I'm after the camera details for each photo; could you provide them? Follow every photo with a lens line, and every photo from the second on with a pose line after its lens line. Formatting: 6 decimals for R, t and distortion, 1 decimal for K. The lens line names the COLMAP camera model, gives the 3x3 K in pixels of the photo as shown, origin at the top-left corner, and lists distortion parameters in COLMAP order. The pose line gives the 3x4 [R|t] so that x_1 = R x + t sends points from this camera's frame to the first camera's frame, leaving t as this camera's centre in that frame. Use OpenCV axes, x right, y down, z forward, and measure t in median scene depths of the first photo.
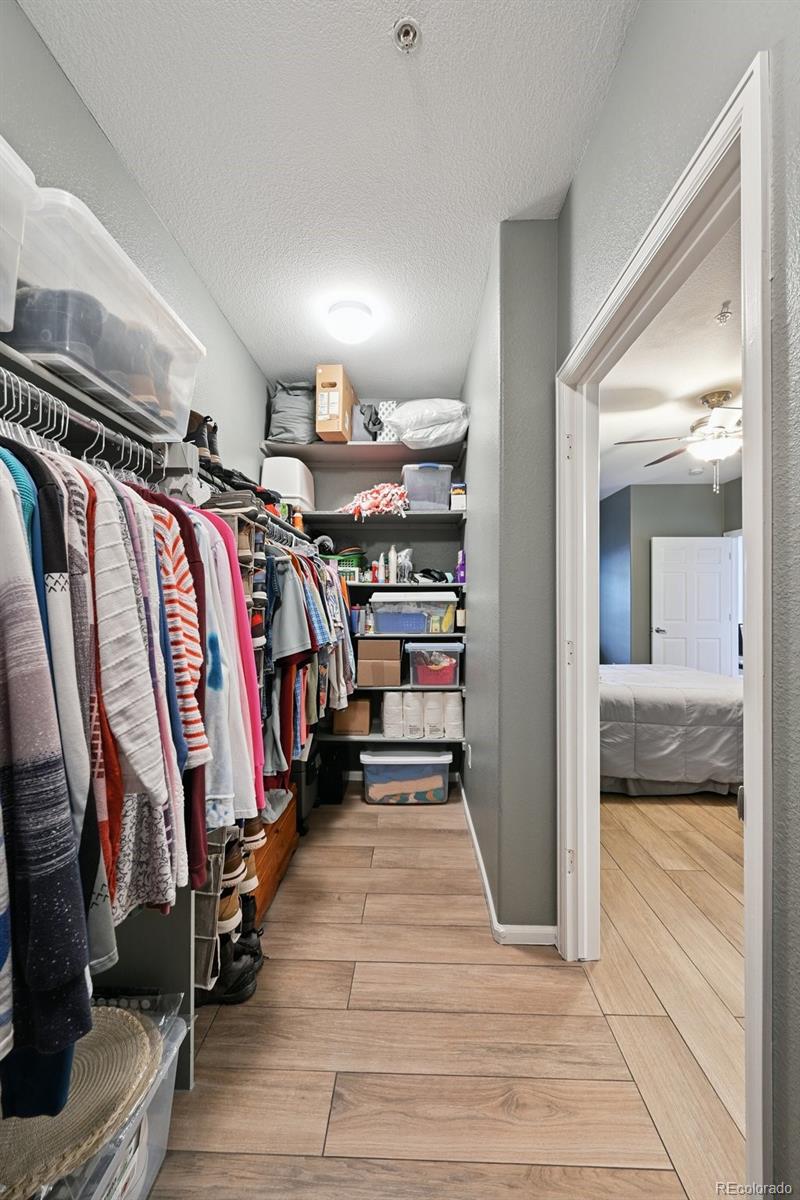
lens RADIAL K [[482.0, 0, 399.7], [0, 482.0, 598.9], [0, 0, 1]] dist [-0.000595, 0.000280]
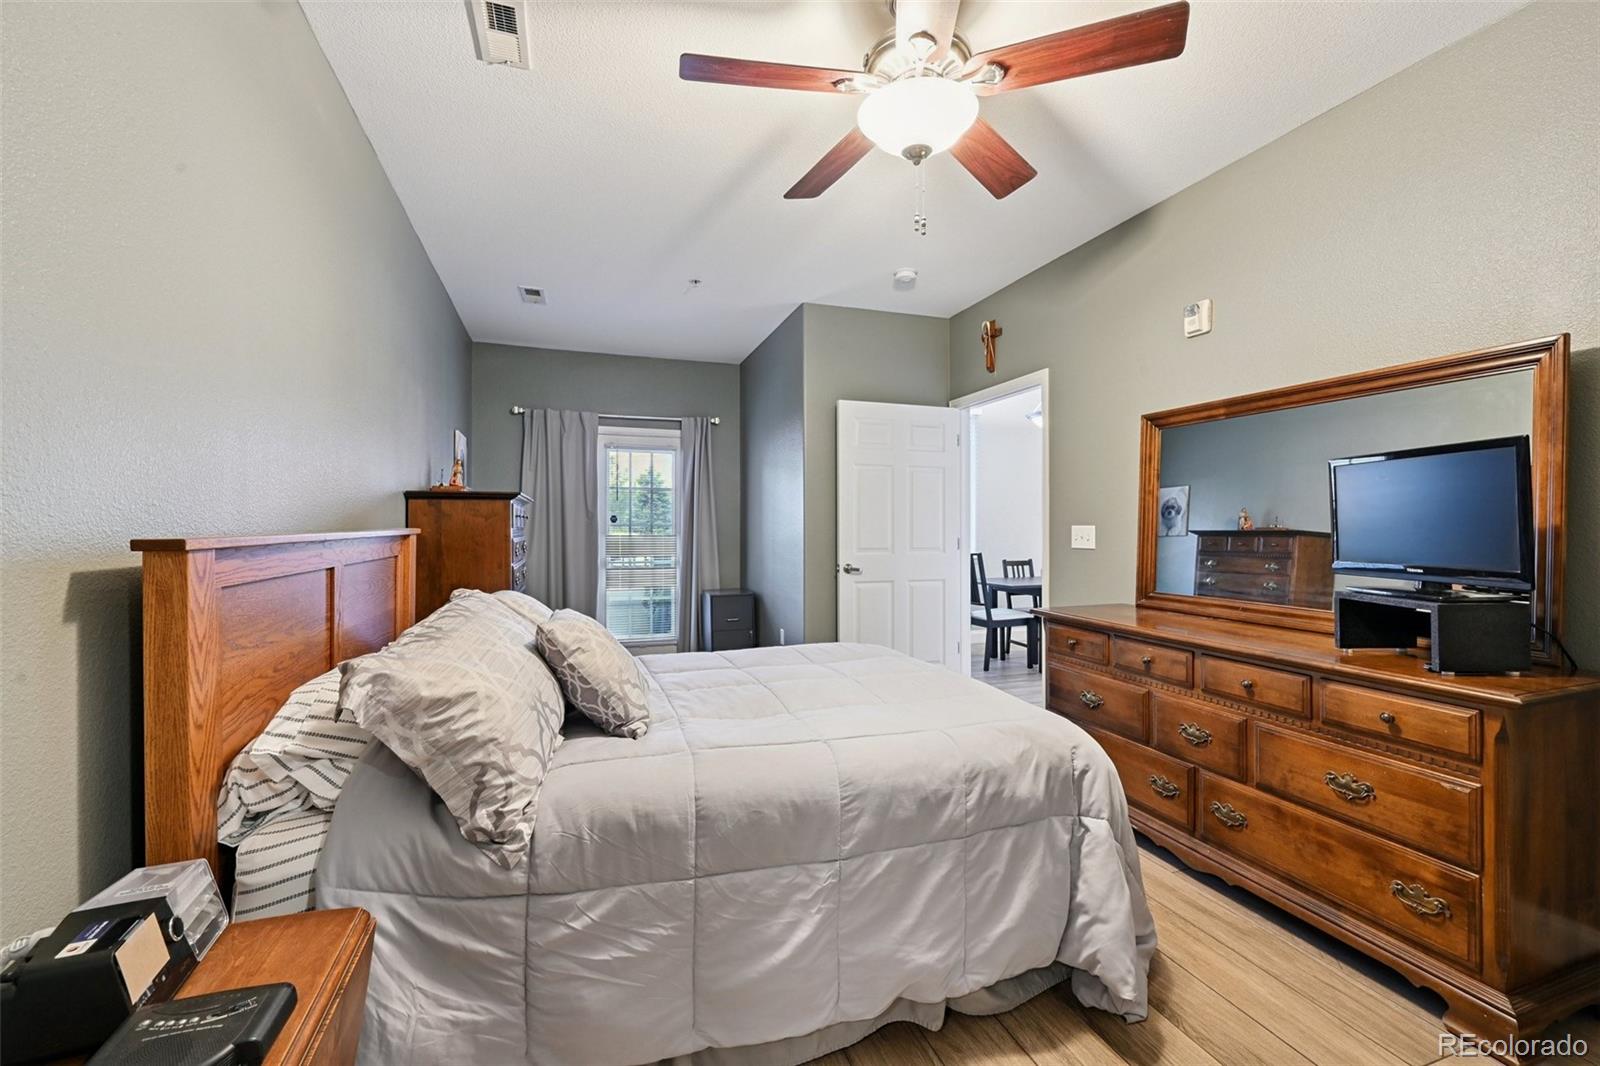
lens RADIAL K [[651.0, 0, 796.6], [0, 651.0, 530.2], [0, 0, 1]] dist [0.006736, 0.000360]
pose [[0.939456, -0.008945, 0.342552, 0.406014], [0.004696, 0.999901, 0.013233, 0.019341], [-0.342636, -0.010823, 0.939406, 0.570939]]
